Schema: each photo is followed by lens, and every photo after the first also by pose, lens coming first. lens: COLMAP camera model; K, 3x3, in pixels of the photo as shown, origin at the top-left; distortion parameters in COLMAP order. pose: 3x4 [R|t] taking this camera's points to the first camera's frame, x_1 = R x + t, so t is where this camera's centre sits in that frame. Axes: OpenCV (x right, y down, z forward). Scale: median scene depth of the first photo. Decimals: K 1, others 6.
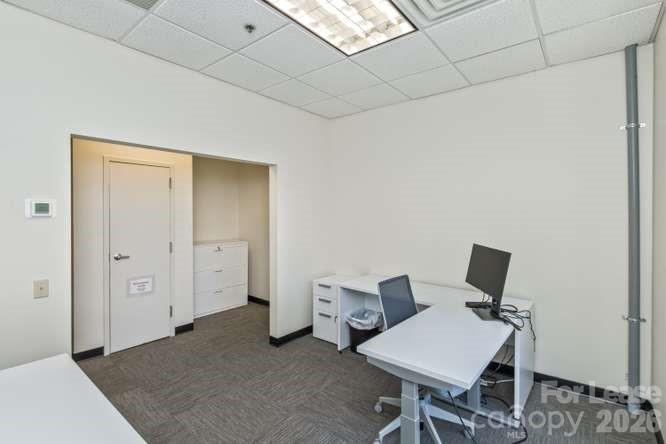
lens RADIAL K [[313.6, 0, 331.1], [0, 313.6, 213.9], [0, 0, 1]] dist [0.001298, 0.000072]
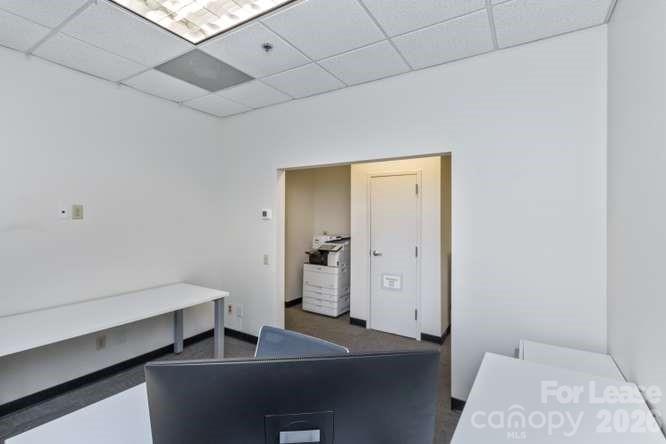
lens RADIAL K [[313.6, 0, 331.1], [0, 313.6, 213.9], [0, 0, 1]] dist [0.001298, 0.000072]
pose [[0.128081, -0.002009, -0.991762, 0.786786], [-0.008558, 0.999958, -0.003131, -0.016662], [0.991727, 0.008889, 0.128058, 1.016112]]
